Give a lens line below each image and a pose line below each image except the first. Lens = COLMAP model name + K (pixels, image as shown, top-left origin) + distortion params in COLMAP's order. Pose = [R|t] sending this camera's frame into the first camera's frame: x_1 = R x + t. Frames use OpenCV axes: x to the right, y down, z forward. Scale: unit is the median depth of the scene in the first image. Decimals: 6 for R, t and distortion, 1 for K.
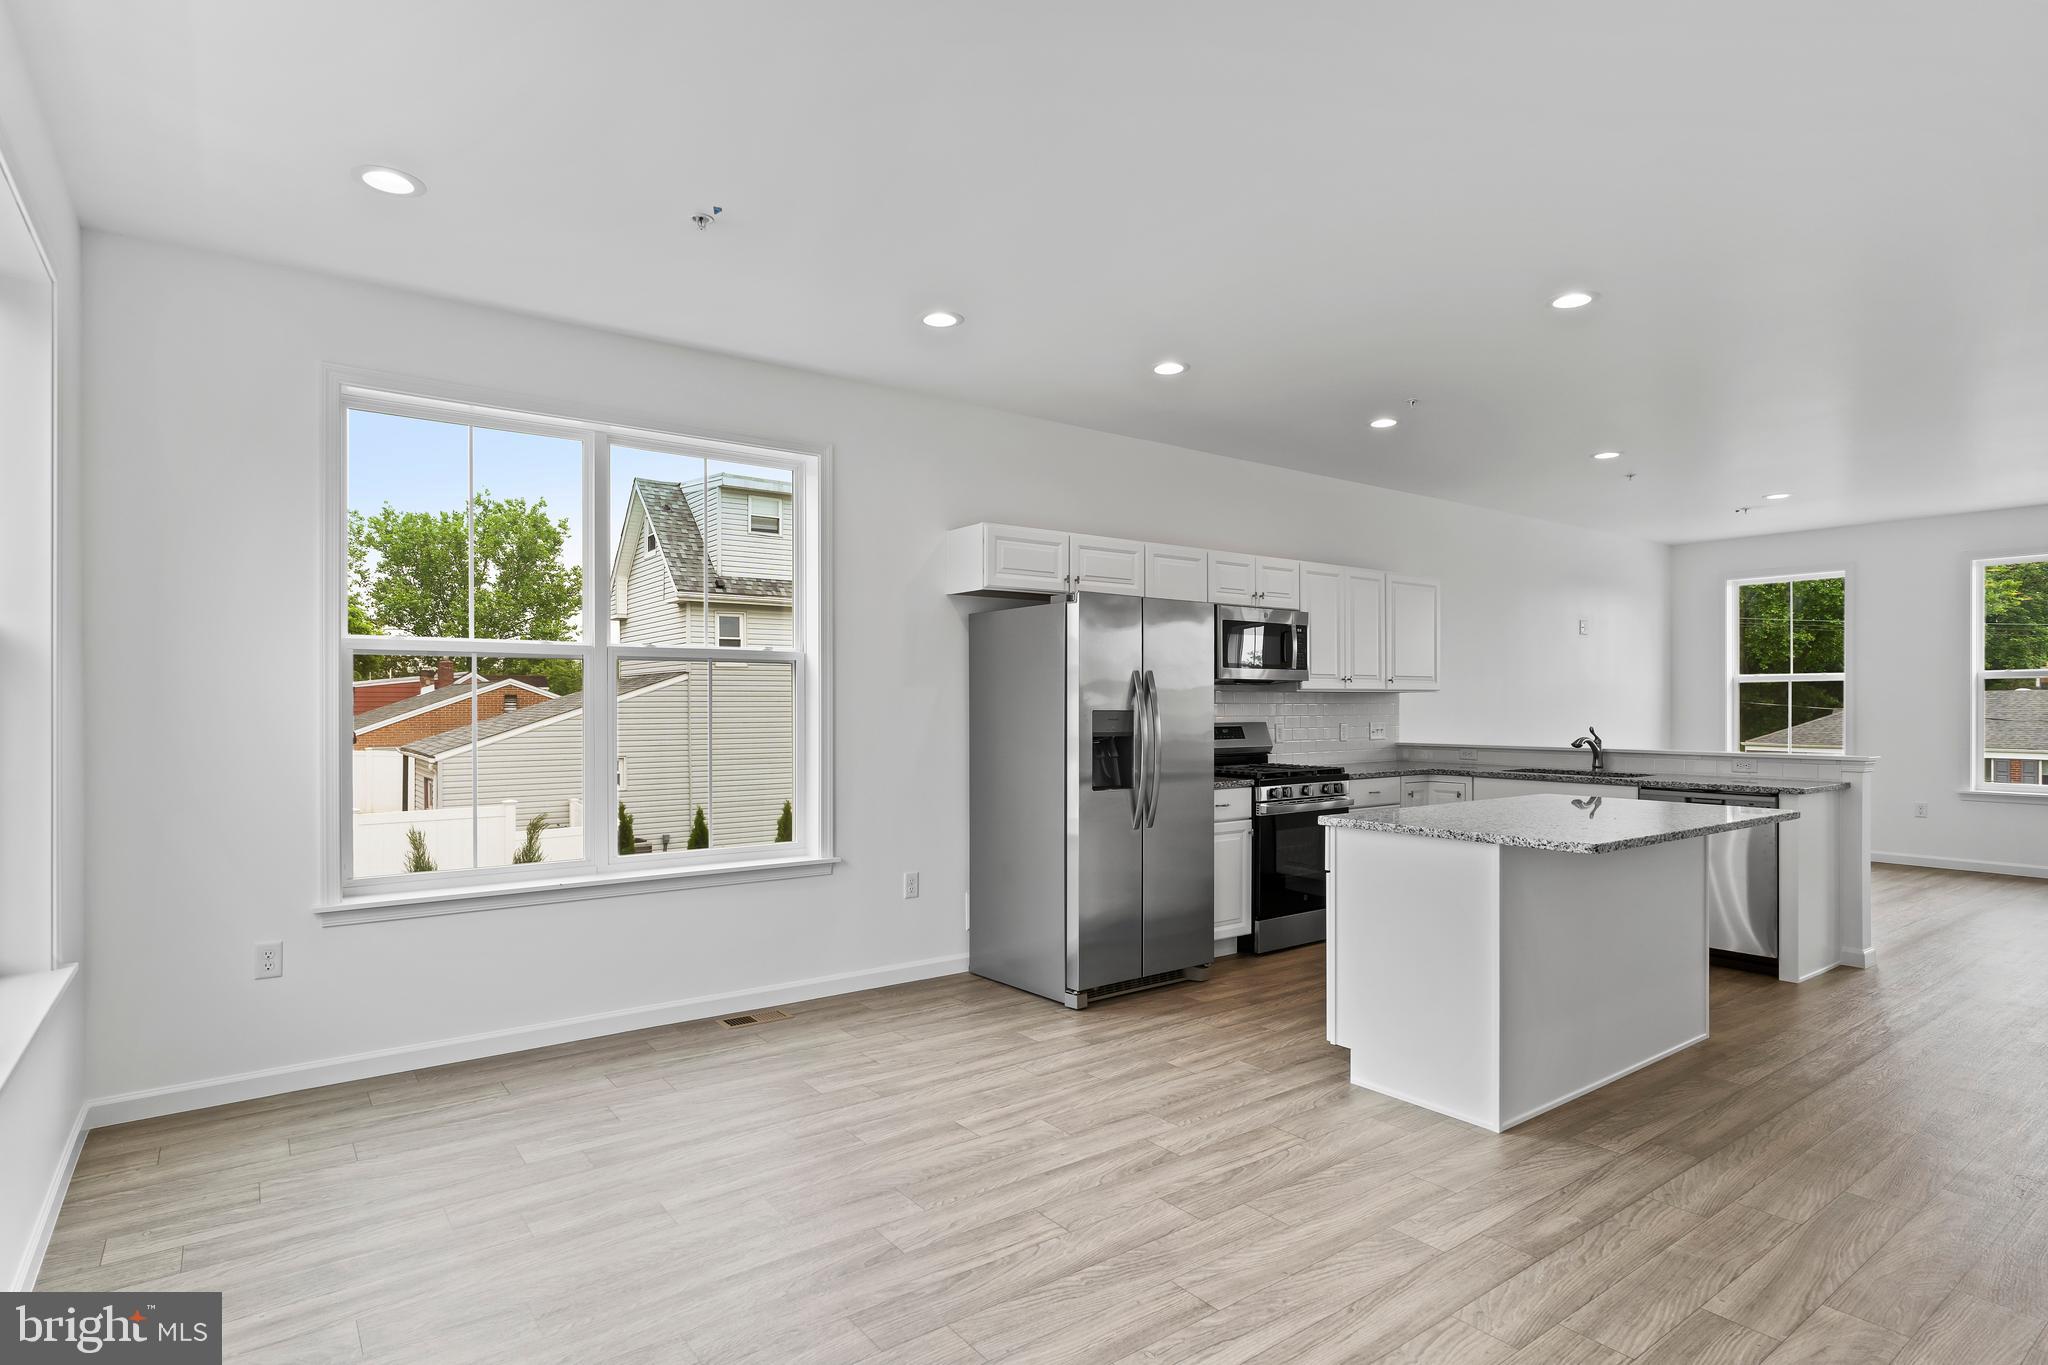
lens RADIAL K [[1062.0, 0, 1022.8], [0, 1062.0, 703.7], [0, 0, 1]] dist [-0.006734, 0.000753]
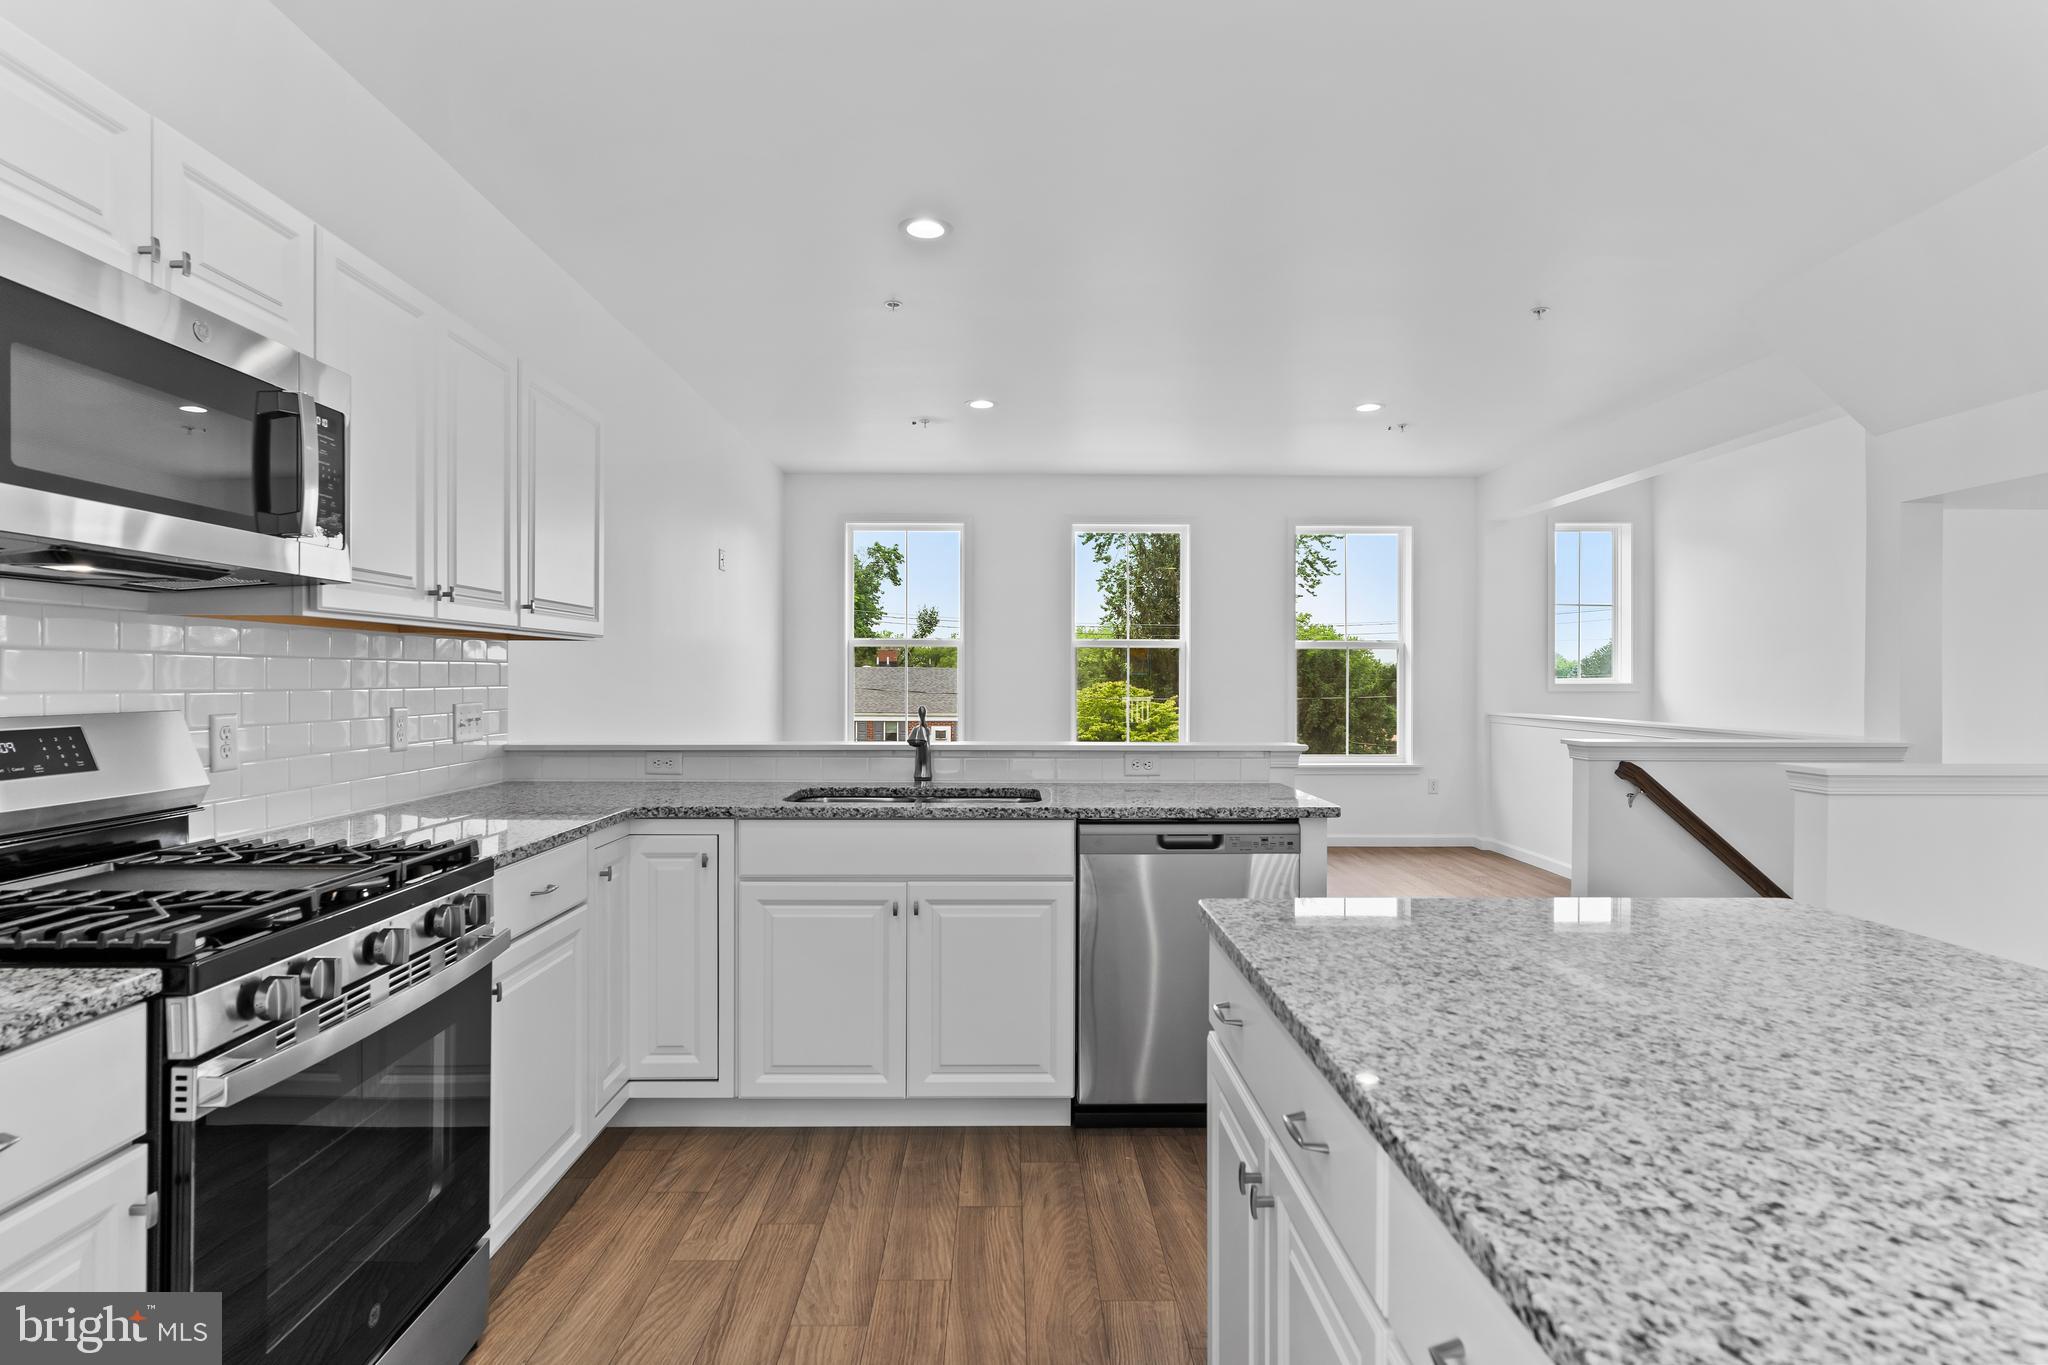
lens RADIAL K [[1050.5, 0, 1023.9], [0, 1050.5, 676.9], [0, 0, 1]] dist [-0.000985, 0.000614]
pose [[0.585257, 0.003316, 0.810841, 0.131120], [-0.002890, 0.999994, -0.002004, 0.007601], [-0.810843, -0.001171, 0.585263, 0.655972]]
